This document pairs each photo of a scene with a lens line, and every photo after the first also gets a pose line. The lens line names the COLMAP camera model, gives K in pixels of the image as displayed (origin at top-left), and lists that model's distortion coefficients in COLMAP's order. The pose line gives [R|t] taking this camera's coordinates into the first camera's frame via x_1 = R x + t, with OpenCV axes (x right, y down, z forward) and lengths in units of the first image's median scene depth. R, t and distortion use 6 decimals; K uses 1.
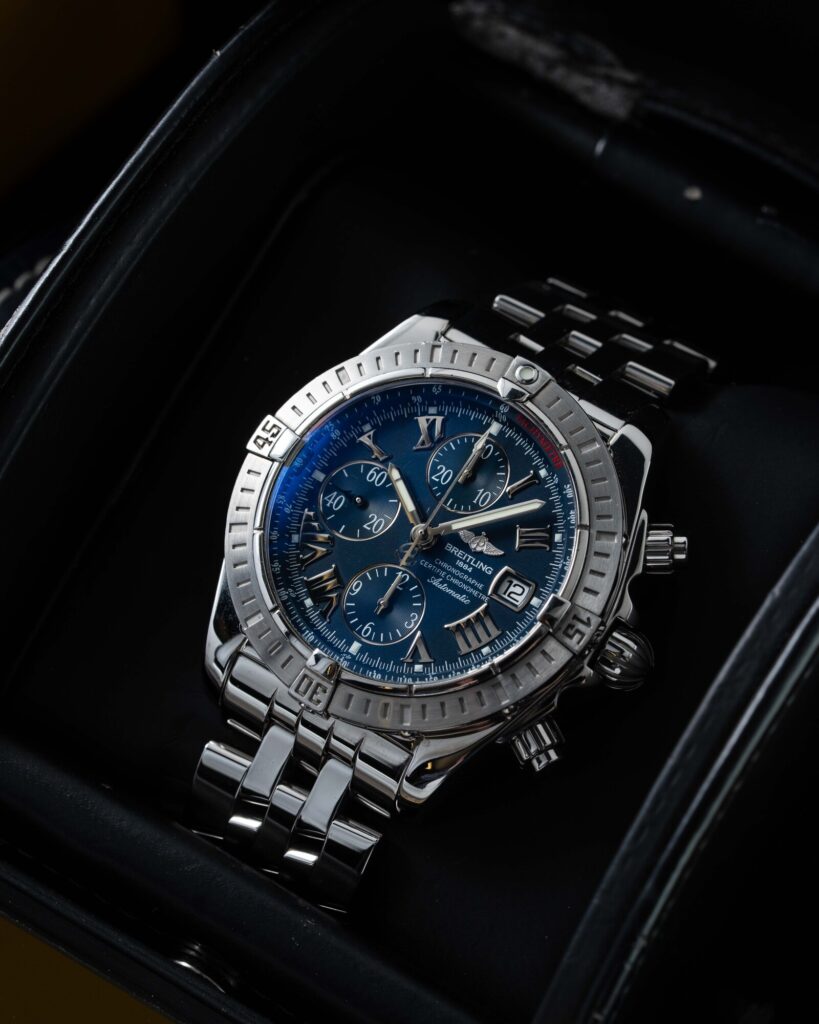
lens RADIAL K [[4857.5, 0, 409.5], [0, 4857.5, 512.0], [0, 0, 1]] dist [-0.046010, 9.433290]
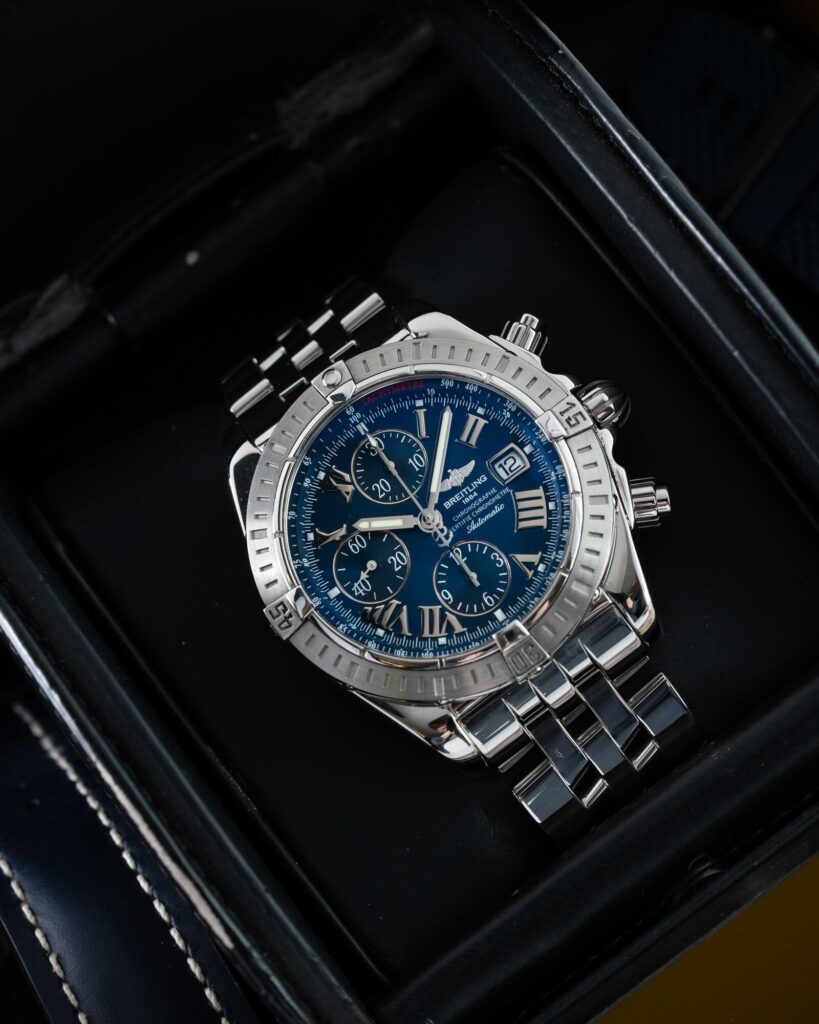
lens RADIAL K [[4857.5, 0, 409.5], [0, 4857.5, 512.0], [0, 0, 1]] dist [-0.046010, 9.433290]
pose [[0.386205, -0.856017, 0.343630, -0.372218], [0.903936, 0.425417, 0.043826, -0.047725], [-0.183701, 0.293694, 0.938082, -0.024007]]
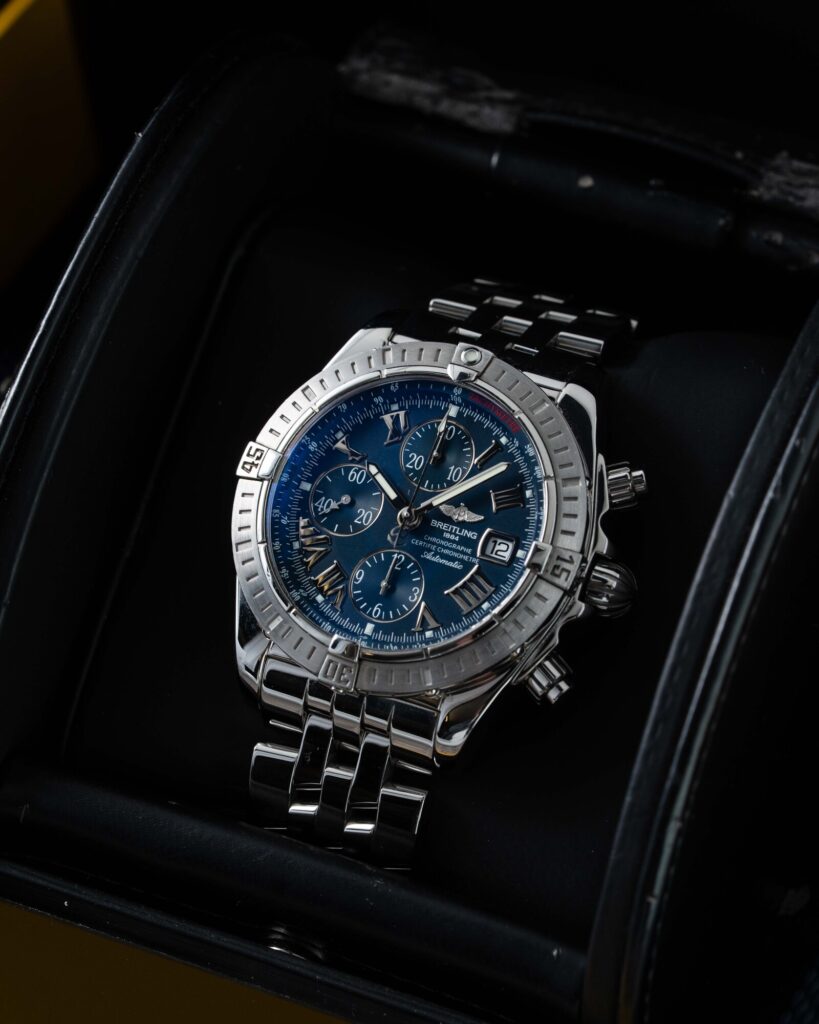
lens RADIAL K [[4857.5, 0, 409.5], [0, 4857.5, 512.0], [0, 0, 1]] dist [-0.046010, 9.433290]
pose [[0.979413, -0.201269, 0.015518, -0.013992], [0.201816, 0.977989, -0.052987, 0.062183], [-0.004512, 0.055028, 0.998475, -0.103813]]
